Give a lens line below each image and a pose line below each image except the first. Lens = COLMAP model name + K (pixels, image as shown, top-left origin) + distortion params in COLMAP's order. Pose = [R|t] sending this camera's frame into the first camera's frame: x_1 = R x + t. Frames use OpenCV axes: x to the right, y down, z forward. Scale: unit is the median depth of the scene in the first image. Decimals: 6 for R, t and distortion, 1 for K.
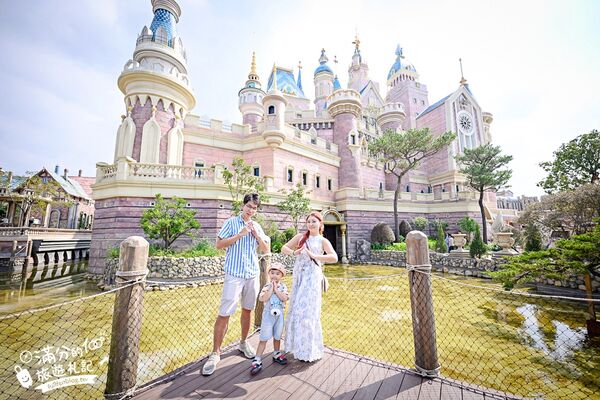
lens RADIAL K [[234.8, 0, 300.0], [0, 234.8, 200.0], [0, 0, 1]] dist [-0.000196, -0.000019]
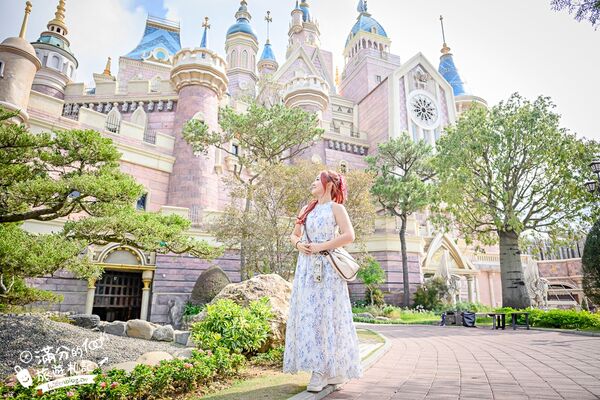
lens RADIAL K [[396.1, 0, 300.0], [0, 396.1, 200.0], [0, 0, 1]] dist [-0.002539, -0.000751]
pose [[0.999422, 0.010331, 0.032376, 0.422923], [-0.006065, 0.991599, -0.129207, 0.047738], [-0.033438, 0.128936, 0.991089, 0.023828]]
